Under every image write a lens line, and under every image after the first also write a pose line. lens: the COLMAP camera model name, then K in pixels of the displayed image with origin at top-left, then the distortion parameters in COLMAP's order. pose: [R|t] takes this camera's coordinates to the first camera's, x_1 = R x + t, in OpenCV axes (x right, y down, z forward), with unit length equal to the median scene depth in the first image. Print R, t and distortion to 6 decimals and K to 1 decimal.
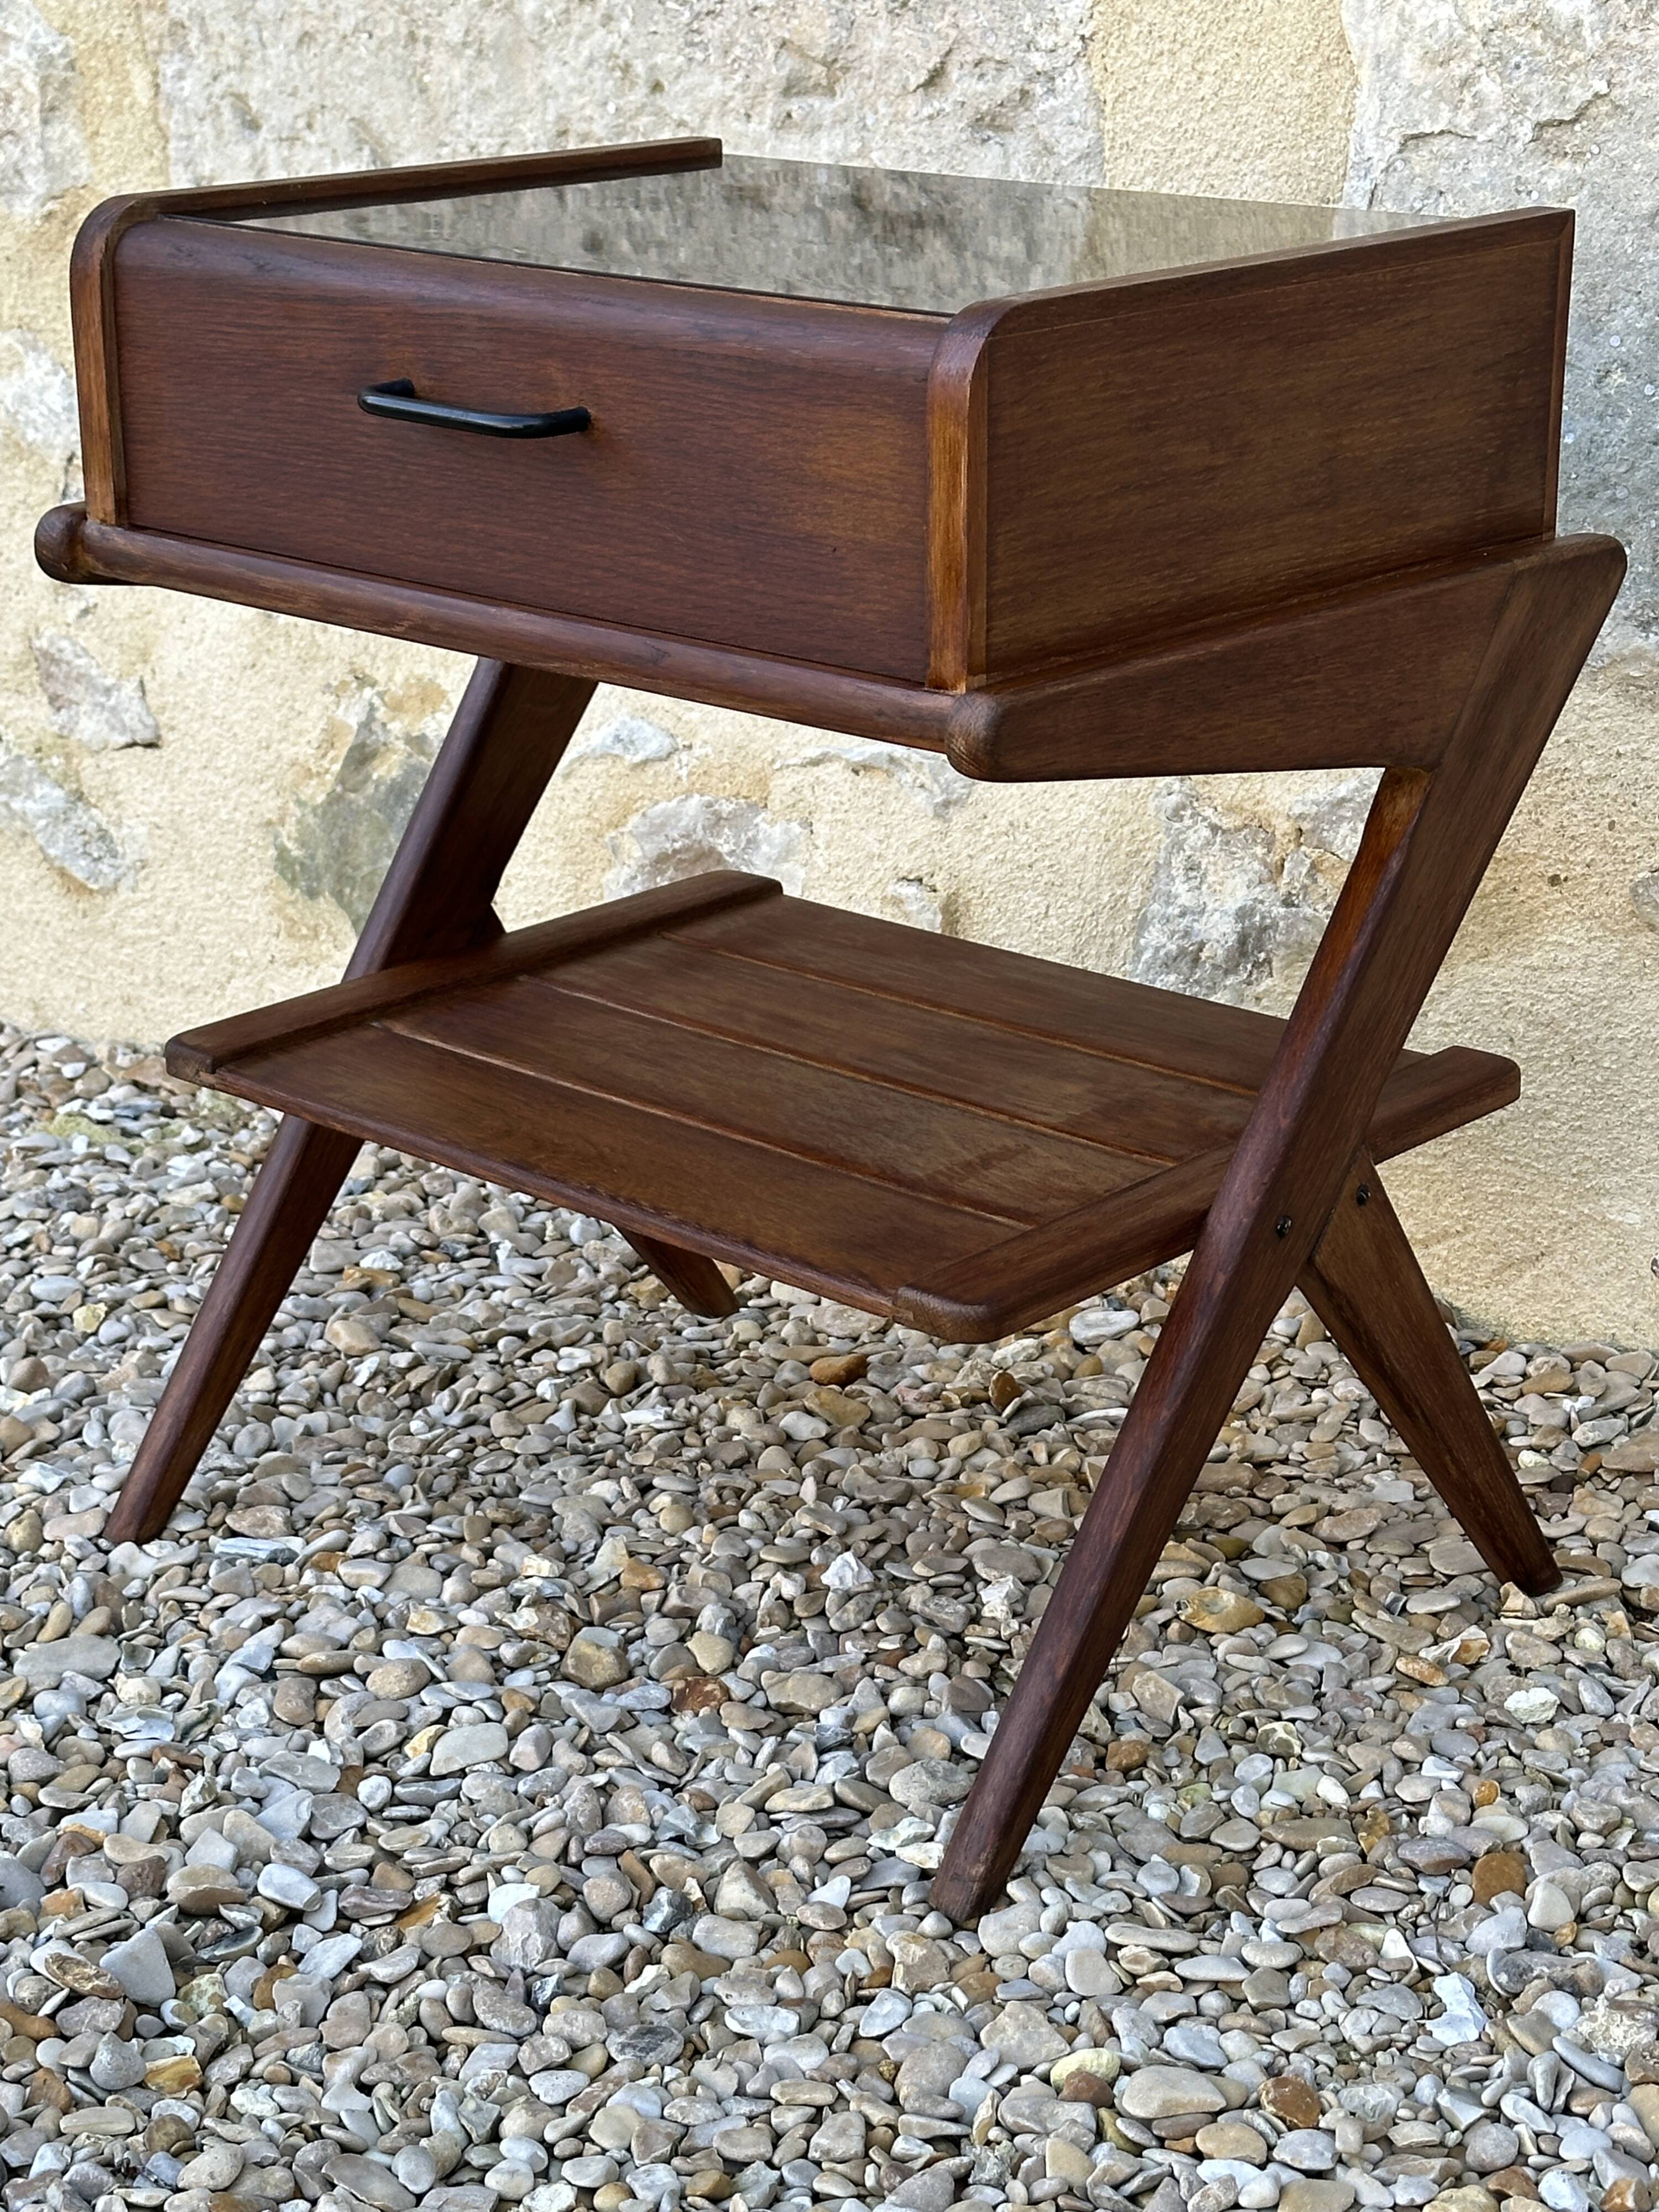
lens RADIAL K [[4182.0, 0, 813.9], [0, 4182.0, 1123.7], [0, 0, 1]] dist [0.111125, 0.164624]
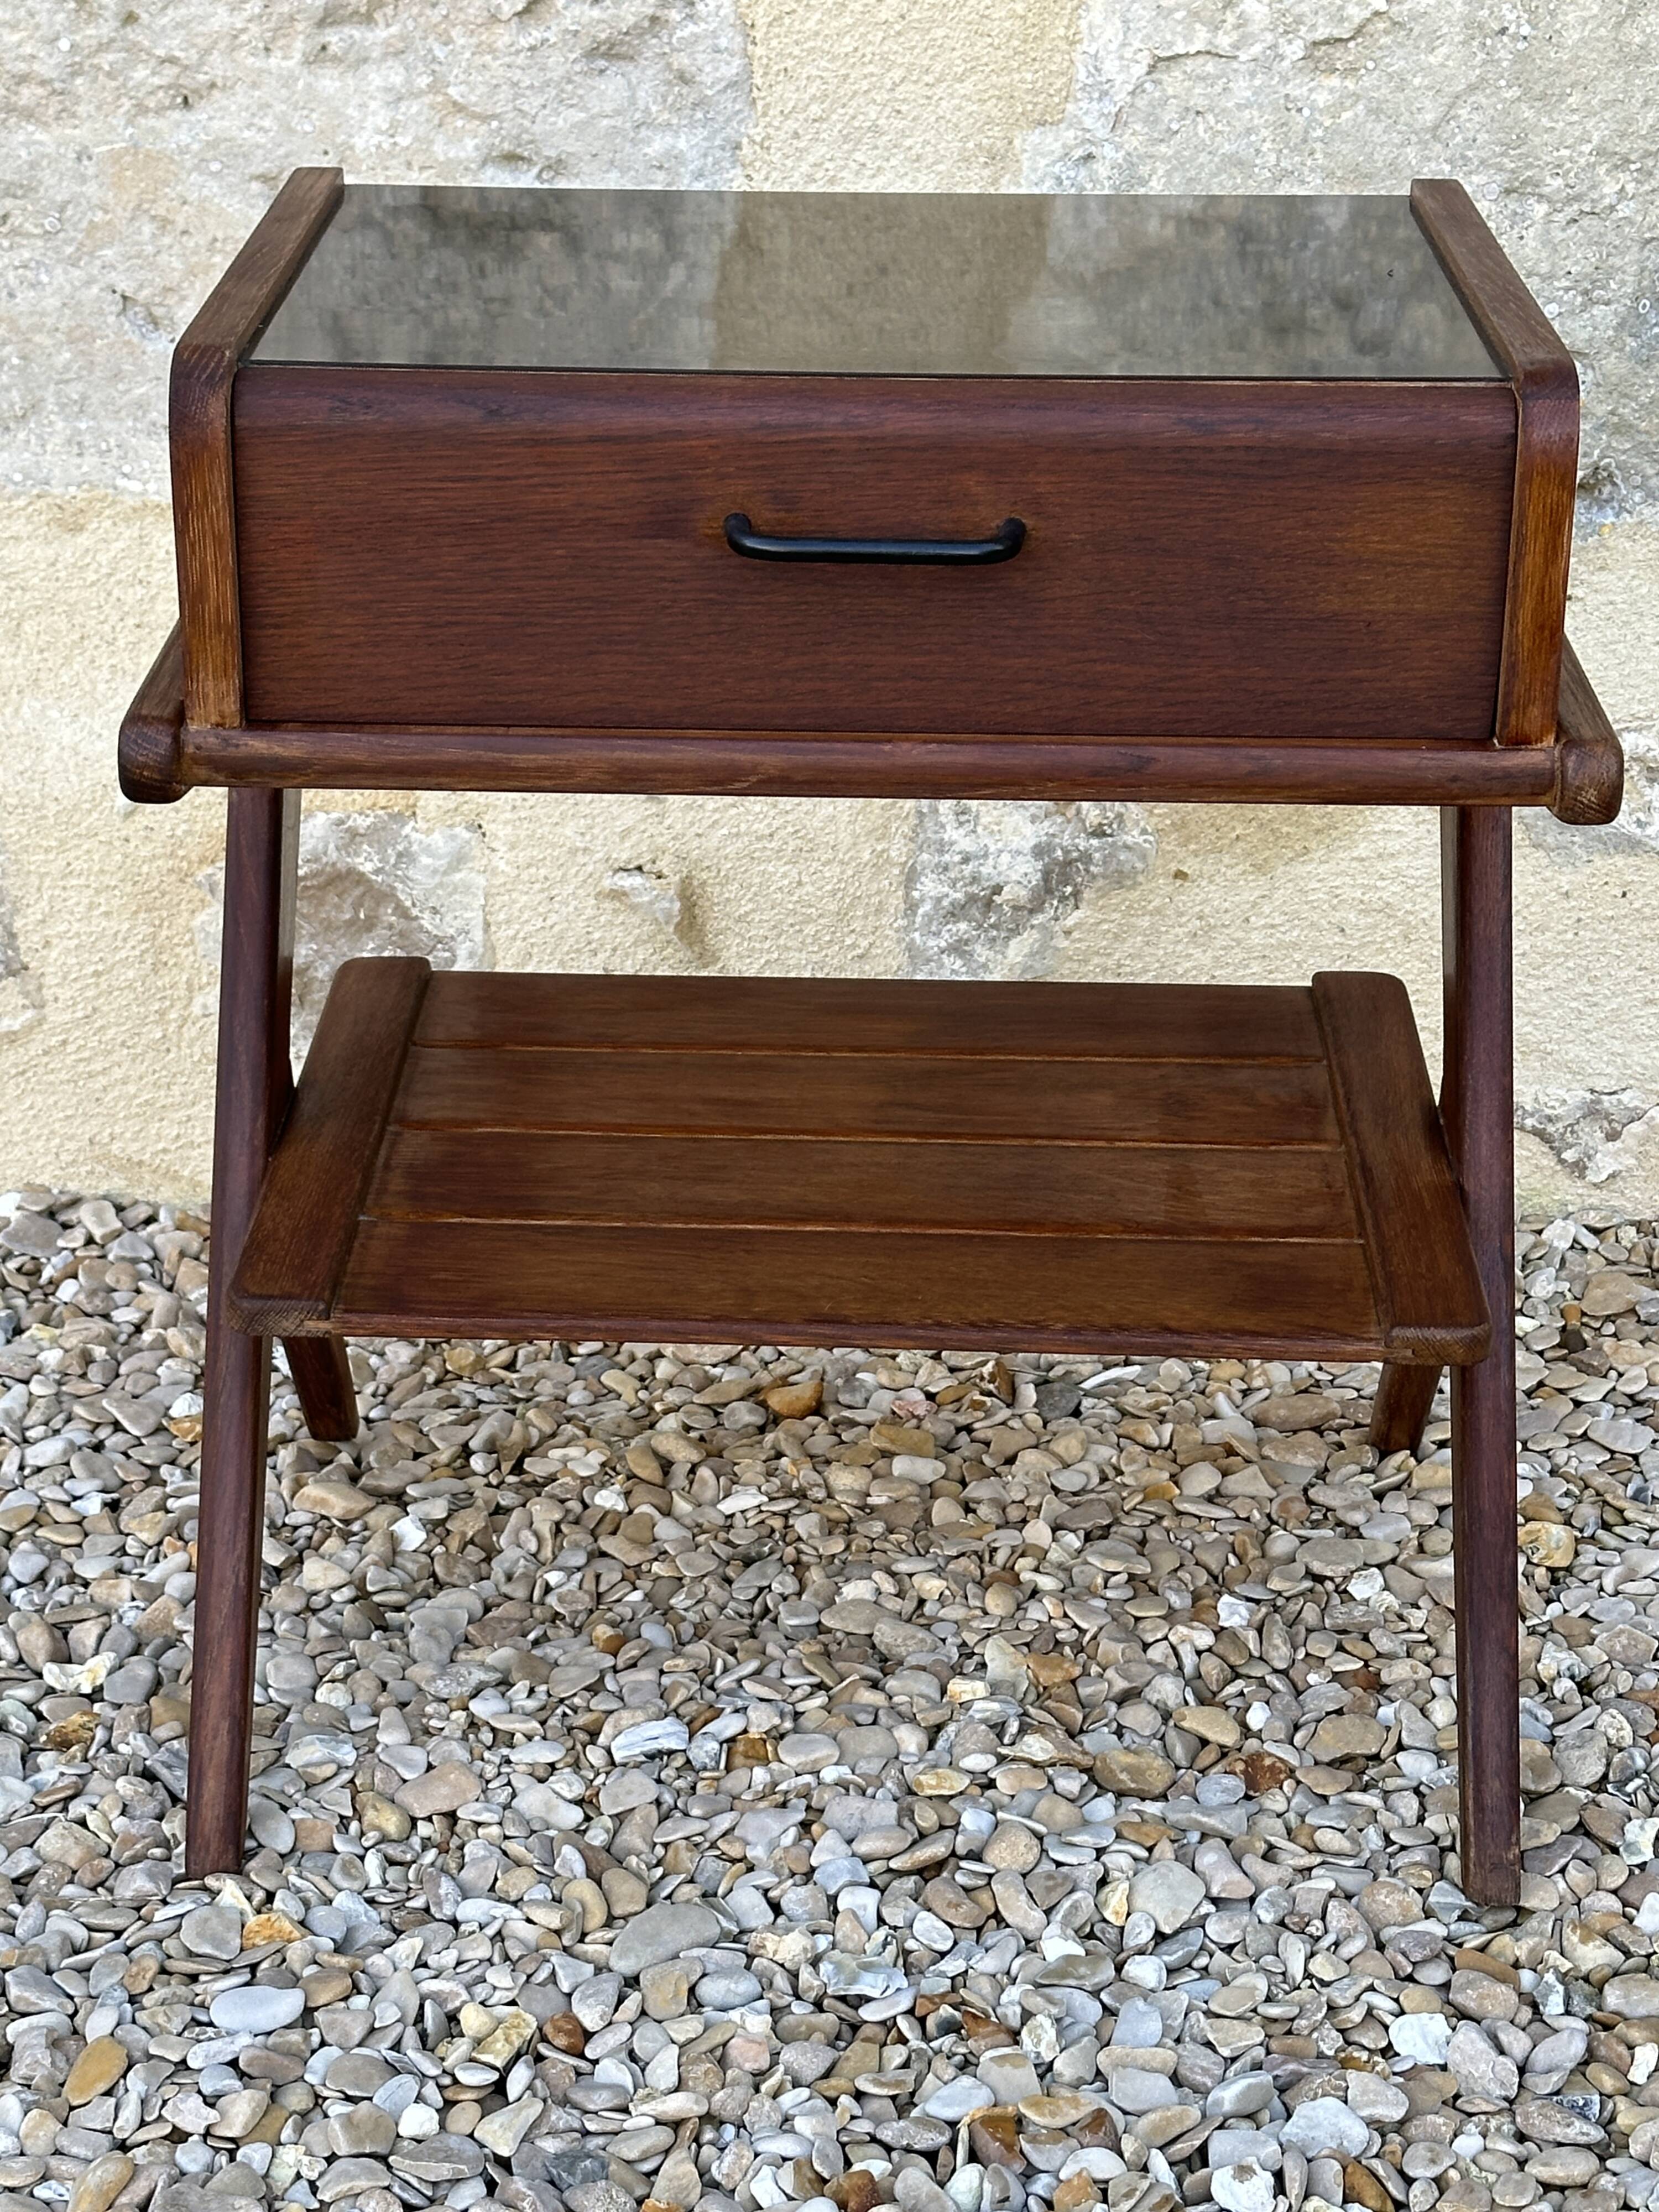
lens RADIAL K [[4402.2, 0, 802.7], [0, 4402.2, 1110.0], [0, 0, 1]] dist [0.107261, 0.280368]
pose [[0.804775, -0.210055, 0.555170, -0.612739], [0.163940, 0.977568, 0.132226, -0.157610], [-0.570491, -0.015397, 0.821159, 0.204522]]
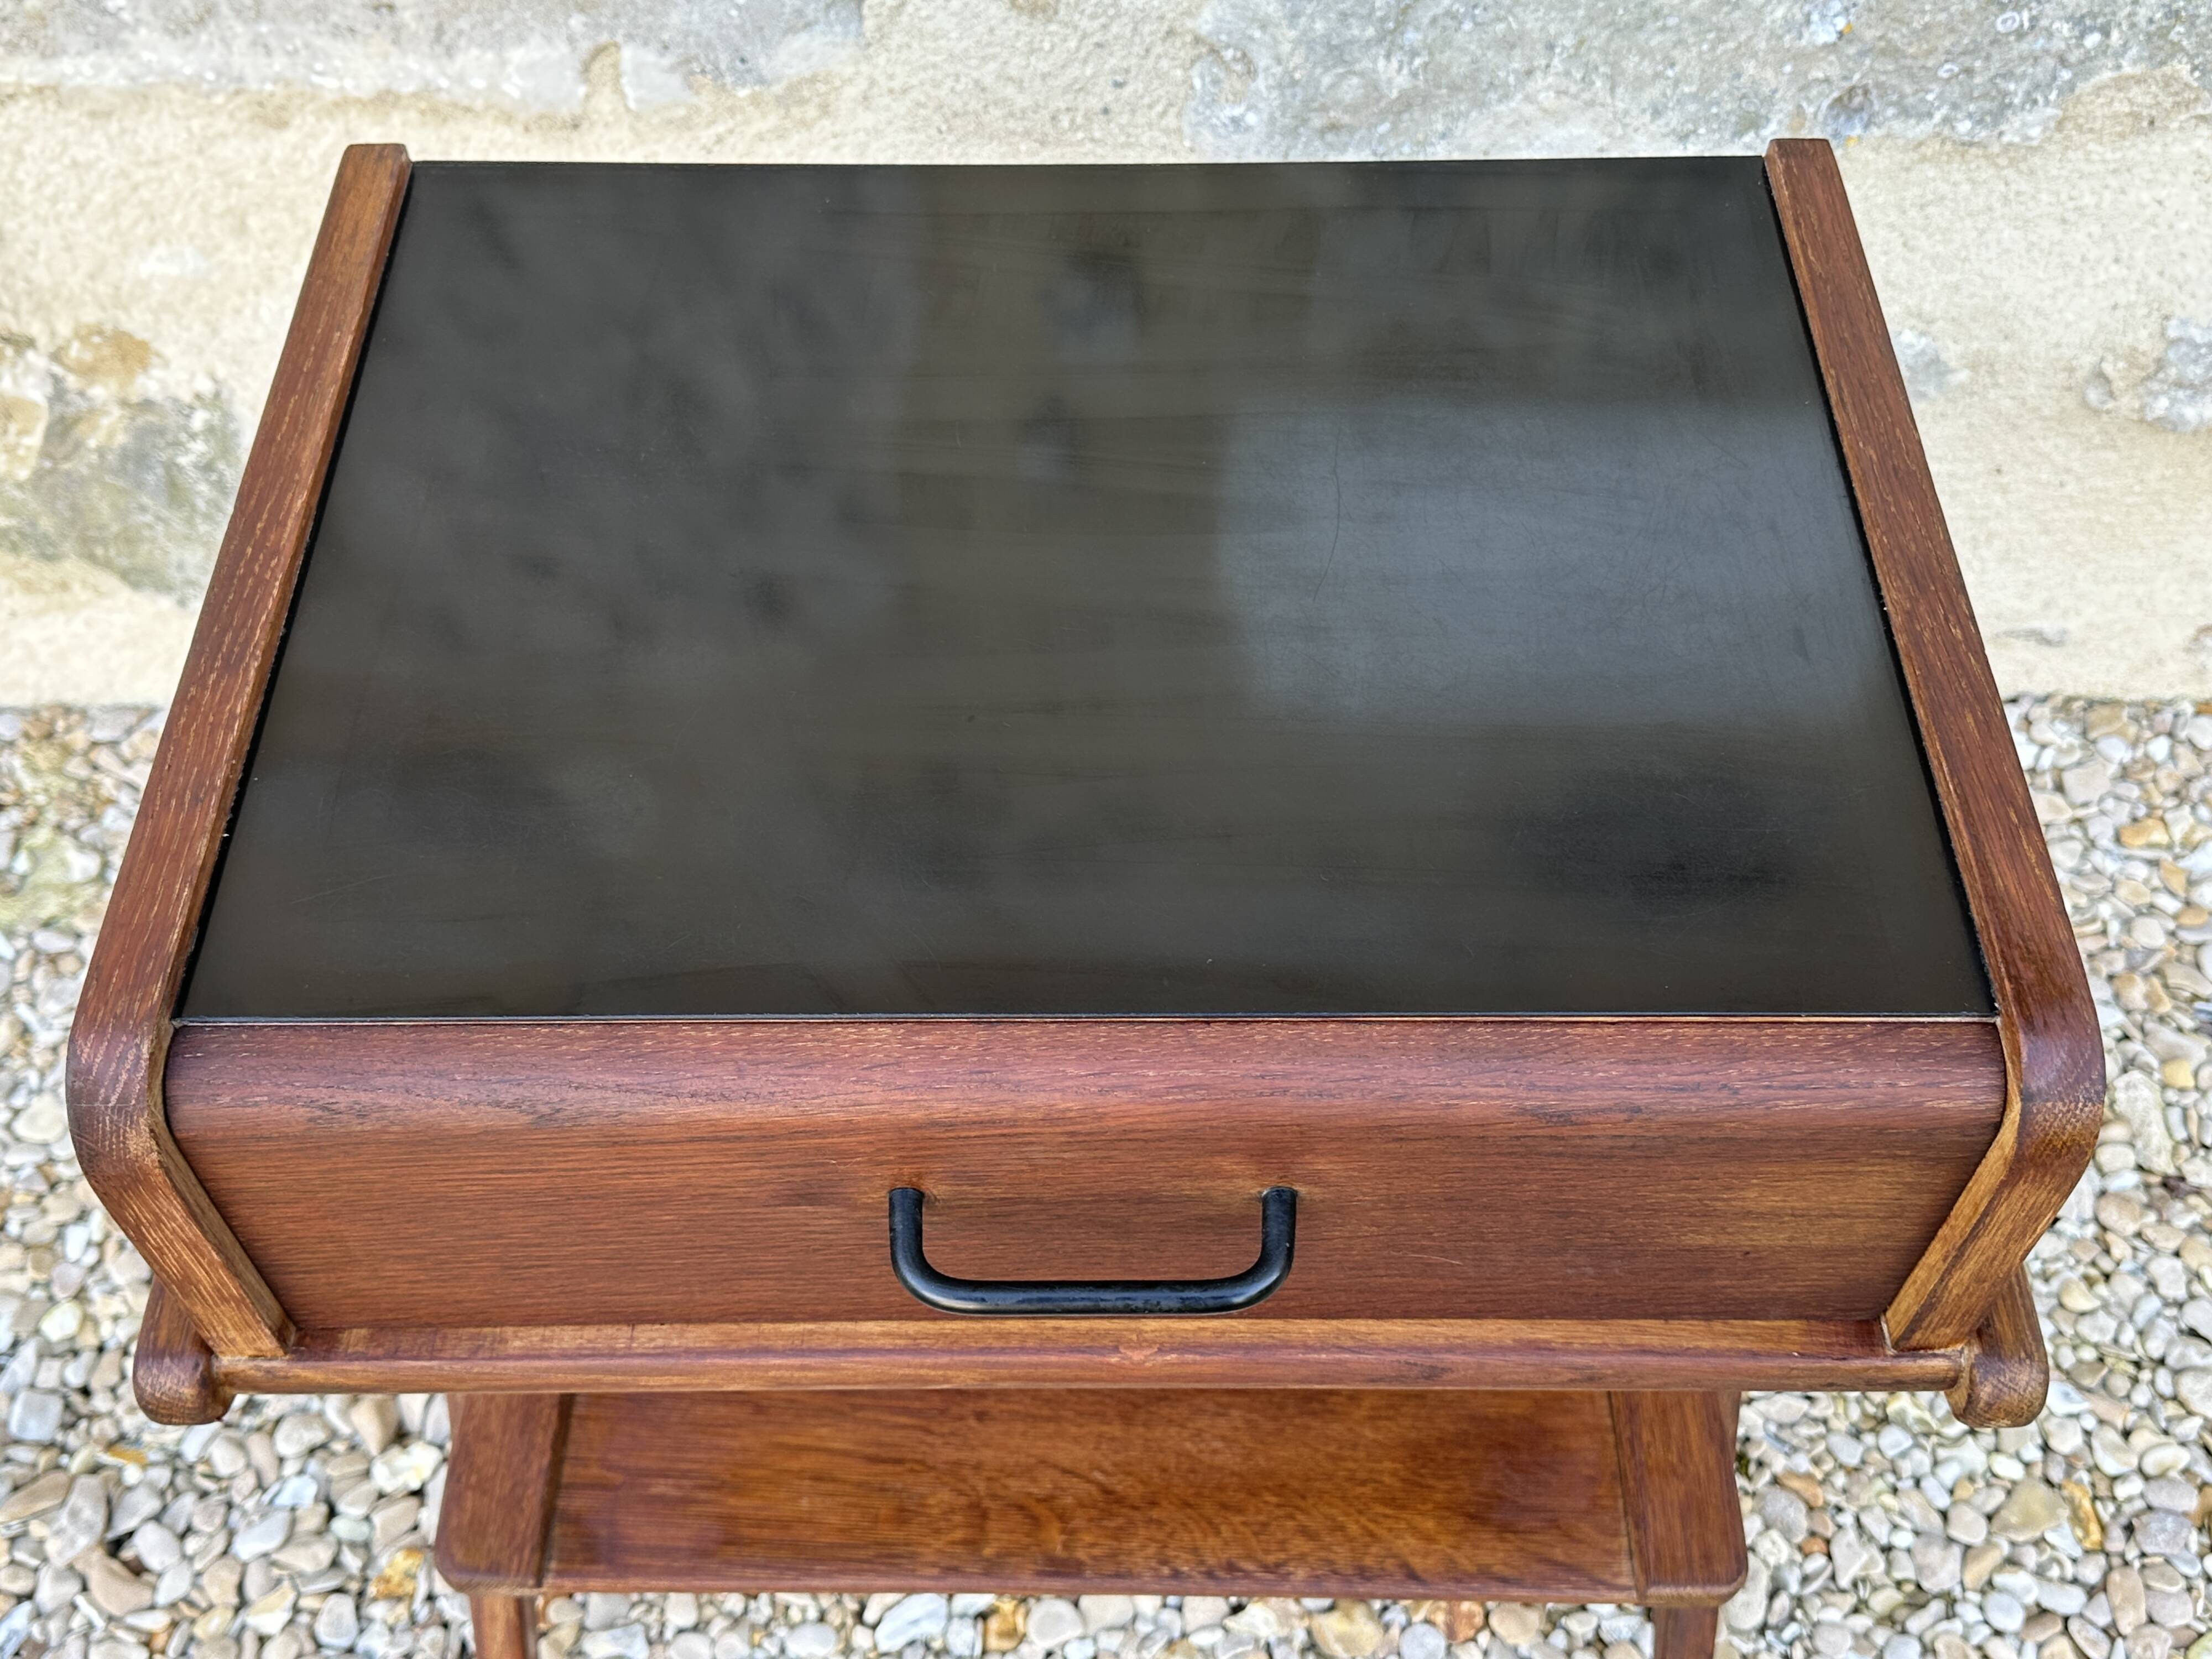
lens RADIAL K [[2320.9, 0, 1097.4], [0, 2320.9, 841.4], [0, 0, 1]] dist [0.019230, -0.024354]
pose [[0.794491, -0.482435, 0.368836, -0.214331], [0.180373, 0.767420, 0.615249, -0.384059], [-0.579870, -0.422282, 0.696727, 0.673136]]
